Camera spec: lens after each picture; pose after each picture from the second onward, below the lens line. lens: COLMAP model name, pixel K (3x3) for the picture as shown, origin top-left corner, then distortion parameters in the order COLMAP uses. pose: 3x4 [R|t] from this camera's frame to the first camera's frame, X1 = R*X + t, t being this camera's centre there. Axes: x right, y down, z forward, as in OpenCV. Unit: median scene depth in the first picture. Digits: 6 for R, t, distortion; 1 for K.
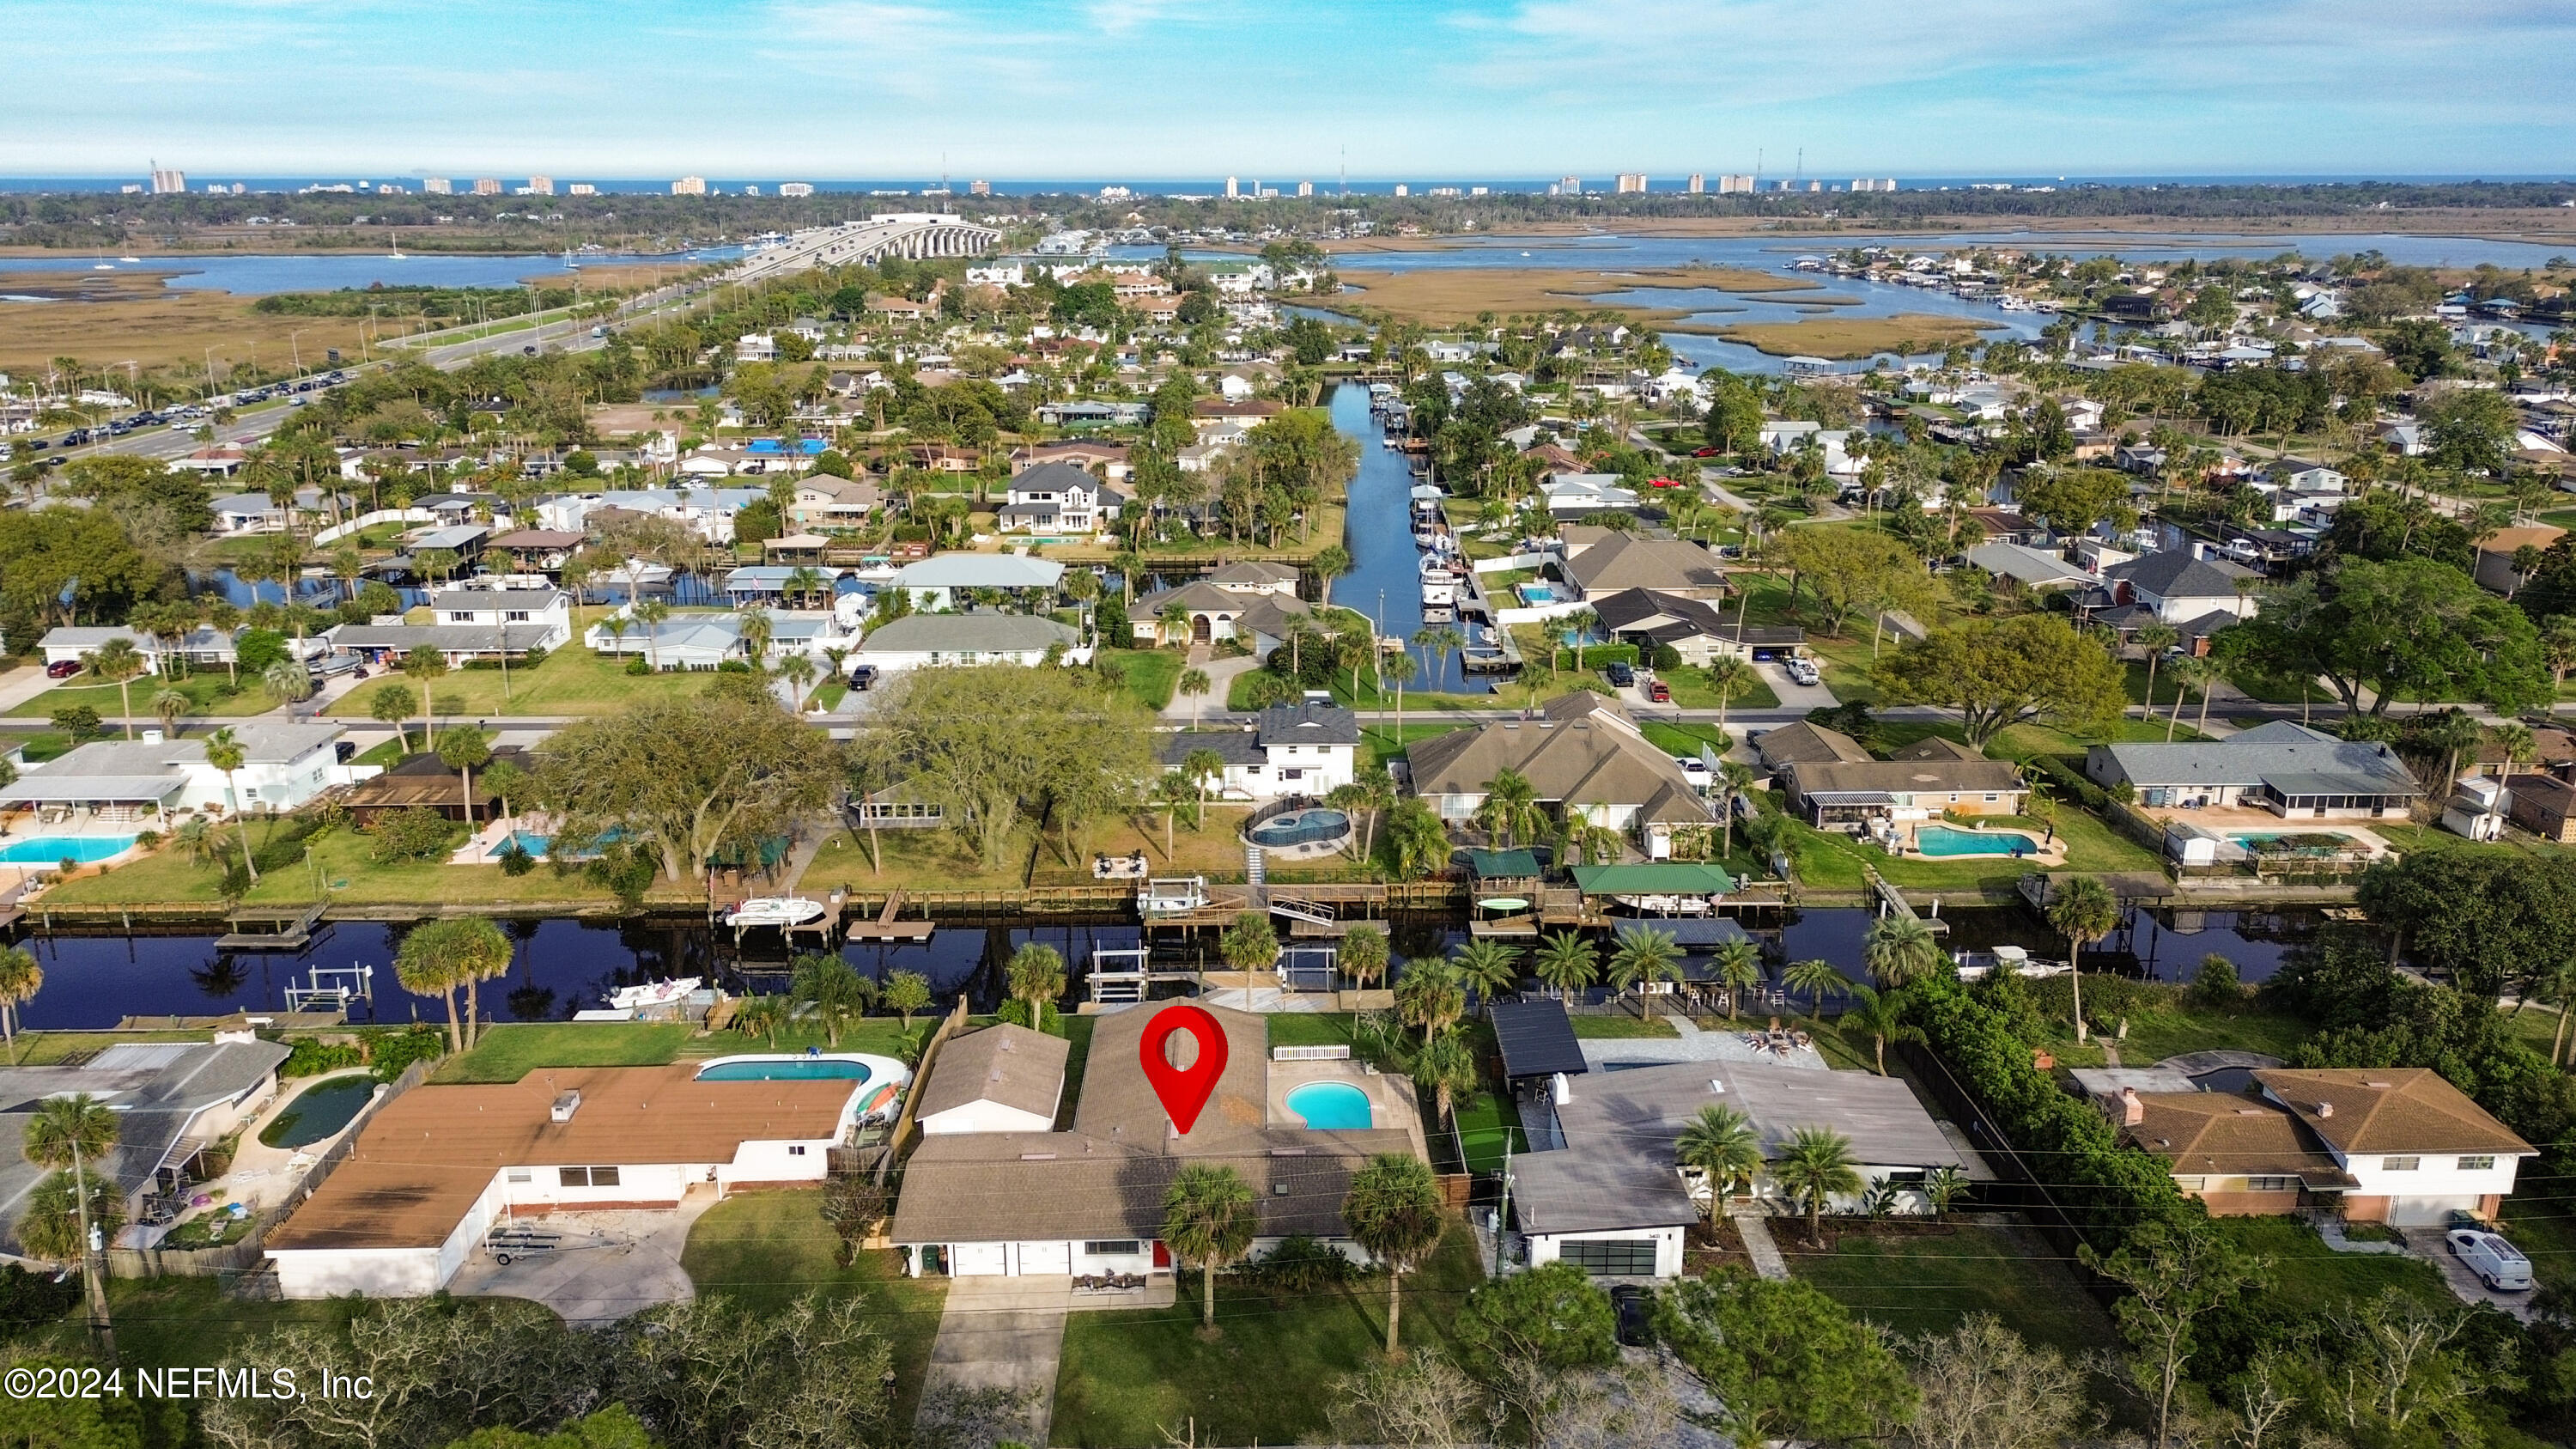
lens RADIAL K [[1849.5, 0, 1286.4], [0, 1849.5, 707.4], [0, 0, 1]] dist [0.072180, -0.070617]
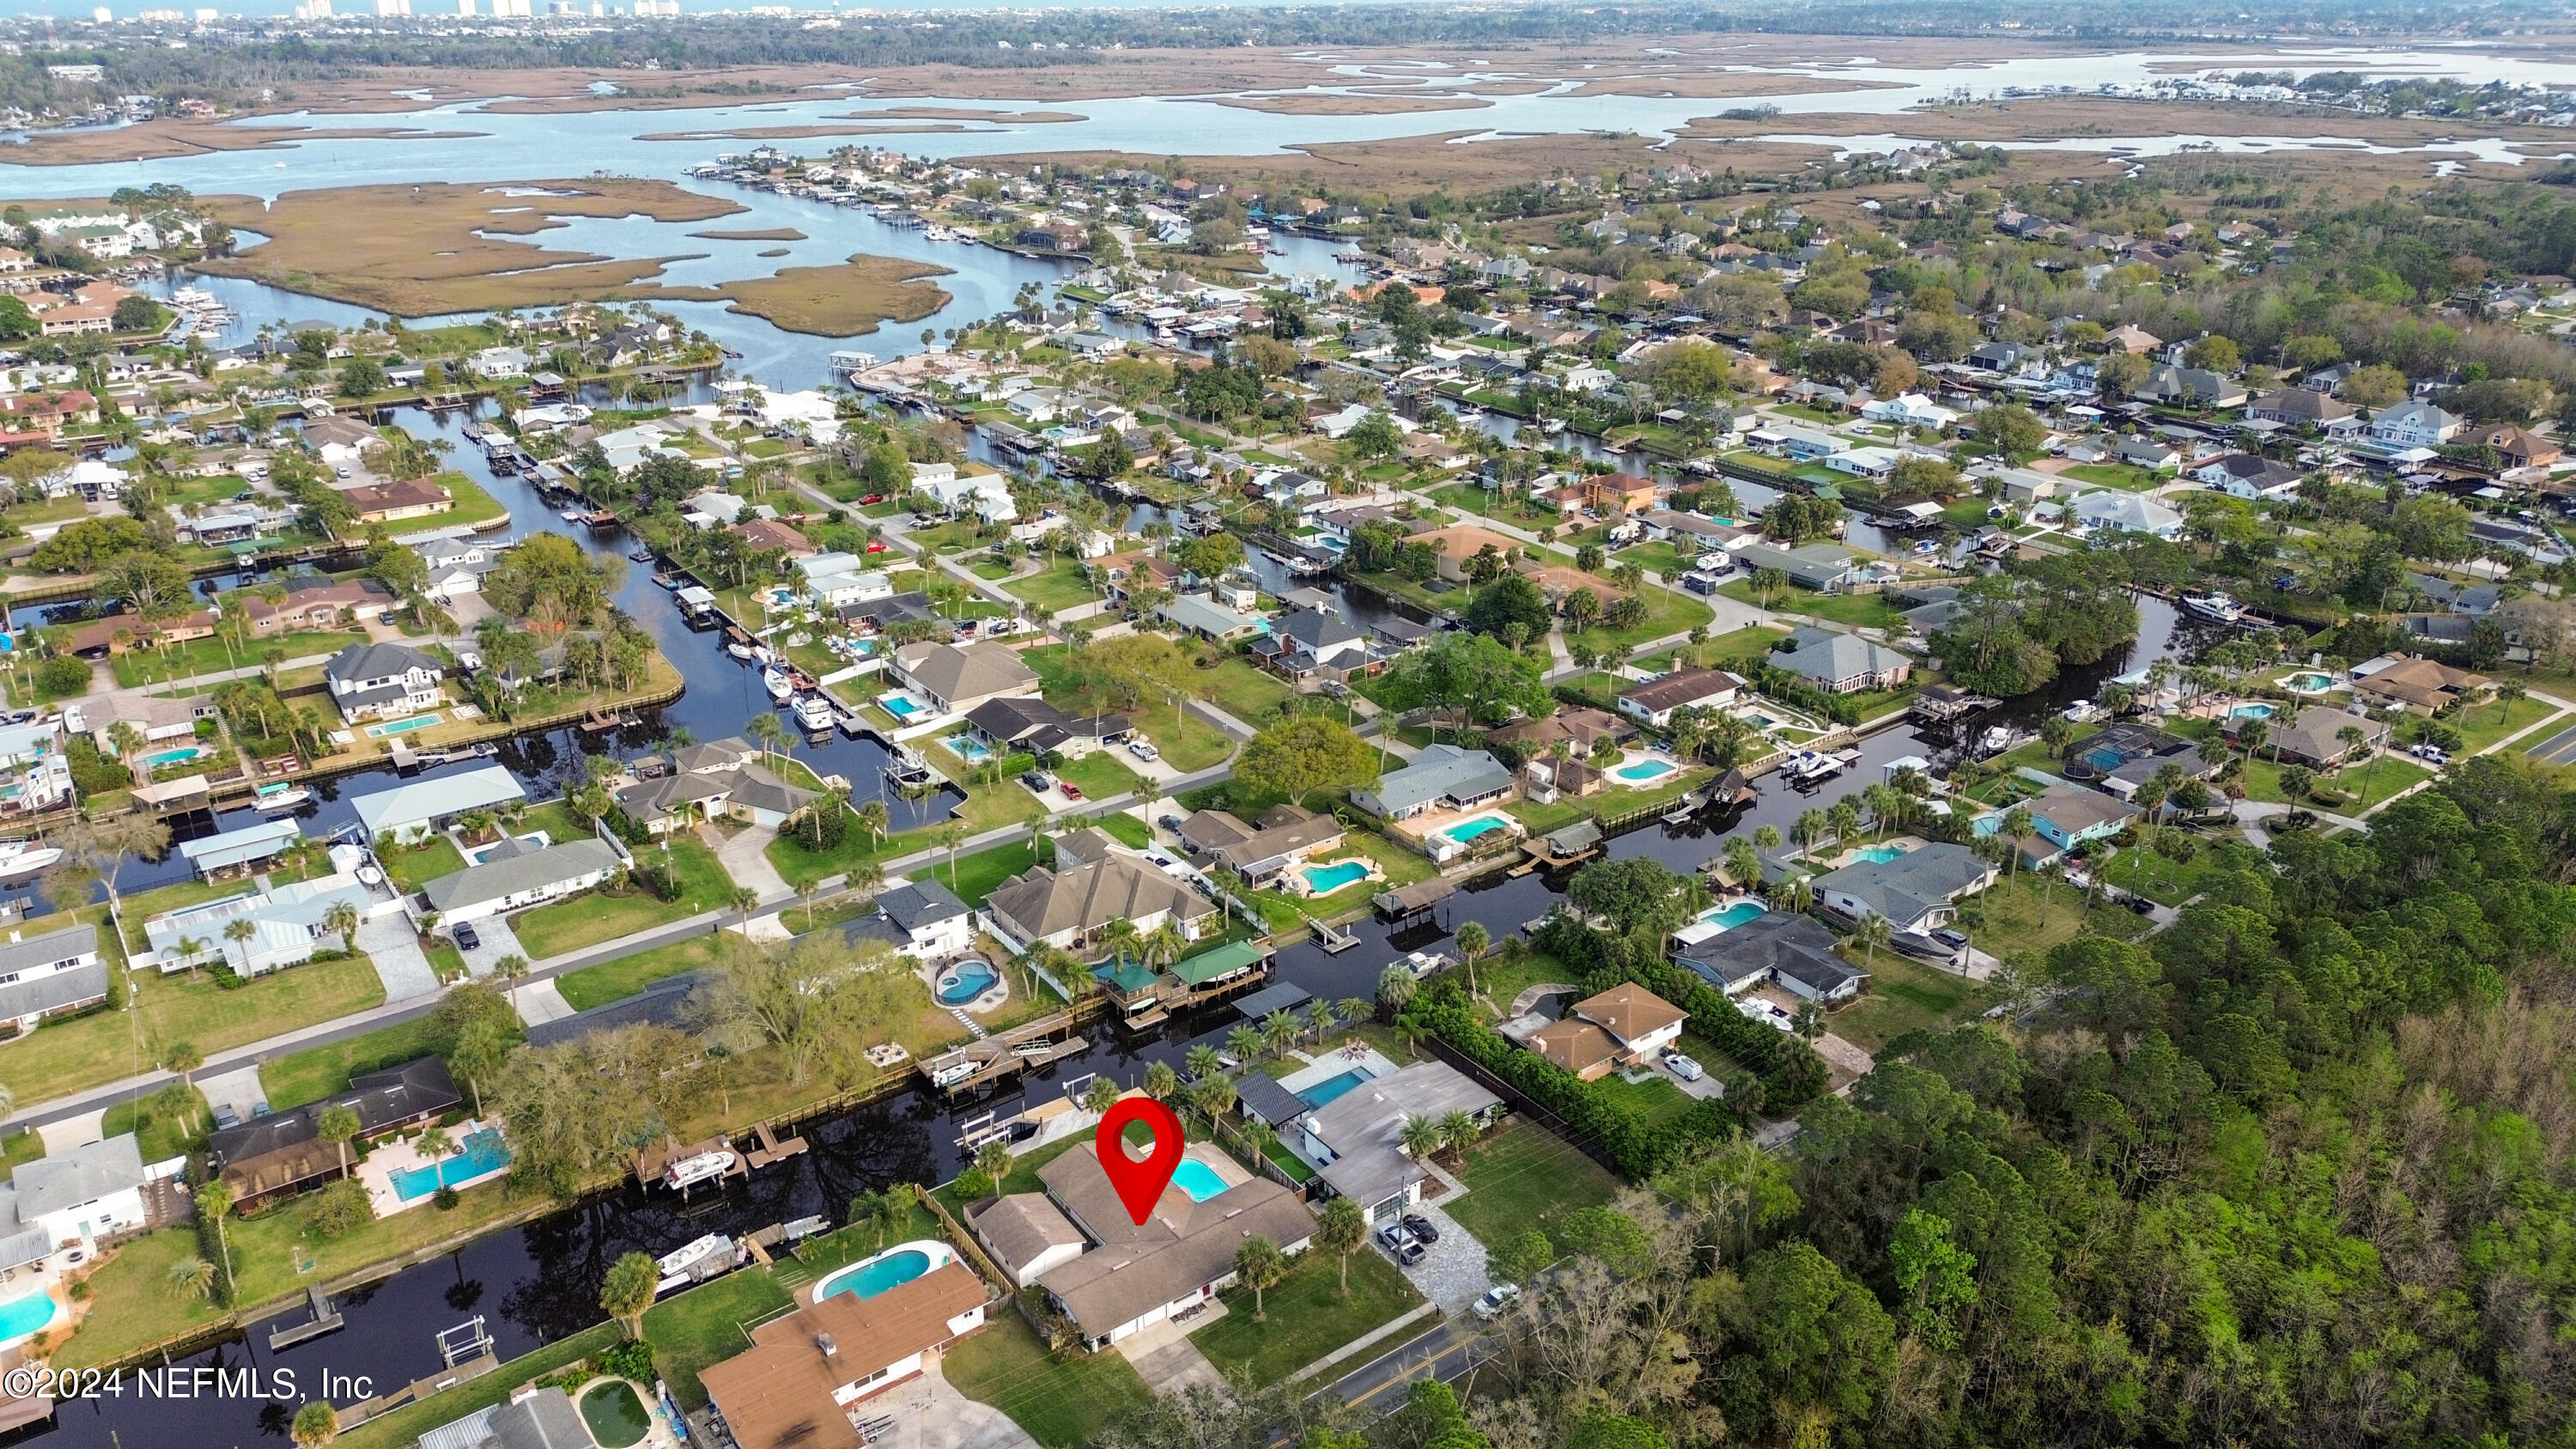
lens RADIAL K [[1812.4, 0, 1287.6], [0, 1812.4, 720.0], [0, 0, 1]] dist [0.085163, -0.092626]
pose [[0.815505, -0.215863, 0.536986, -0.505579], [0.155105, 0.975415, 0.156553, -0.319555], [-0.557578, -0.044381, 0.828937, -0.330817]]
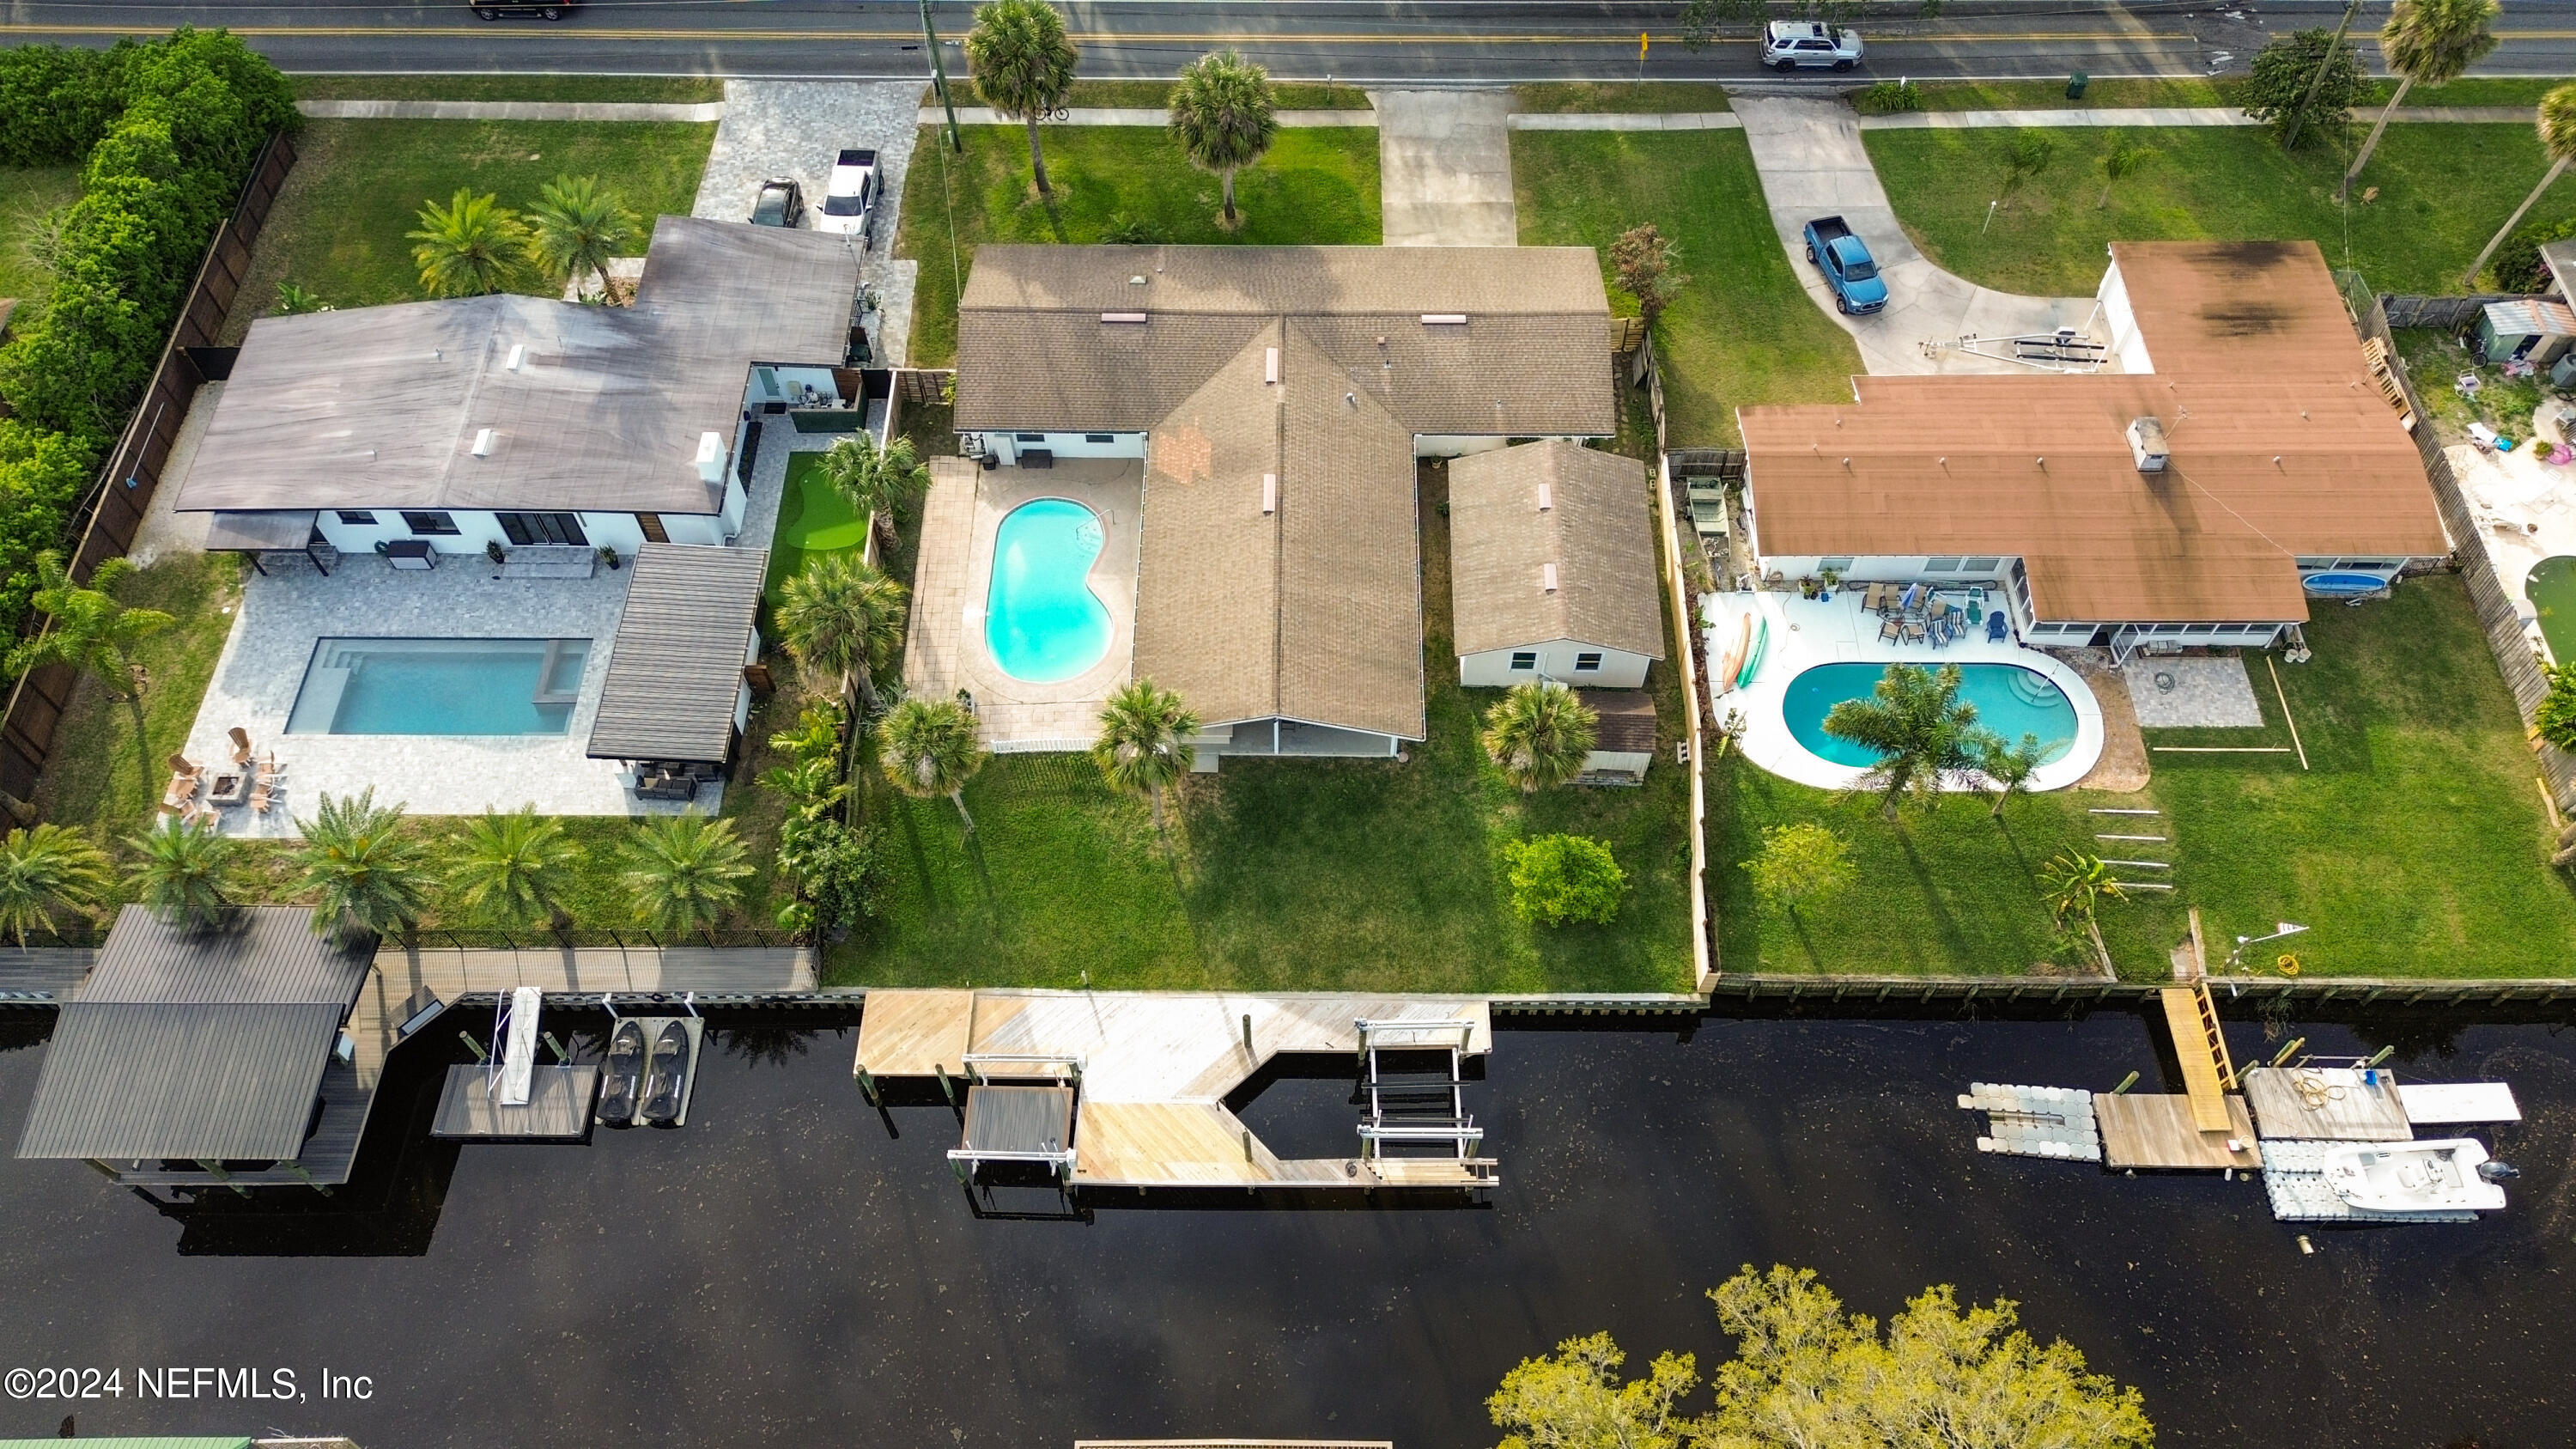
lens RADIAL K [[1812.4, 0, 1287.6], [0, 1812.4, 720.0], [0, 0, 1]] dist [0.085163, -0.092626]
pose [[-0.999693, -0.017323, 0.017706, -0.049952], [0.011848, 0.293359, 0.955929, -0.262441], [-0.021754, 0.955845, -0.293064, 0.826362]]
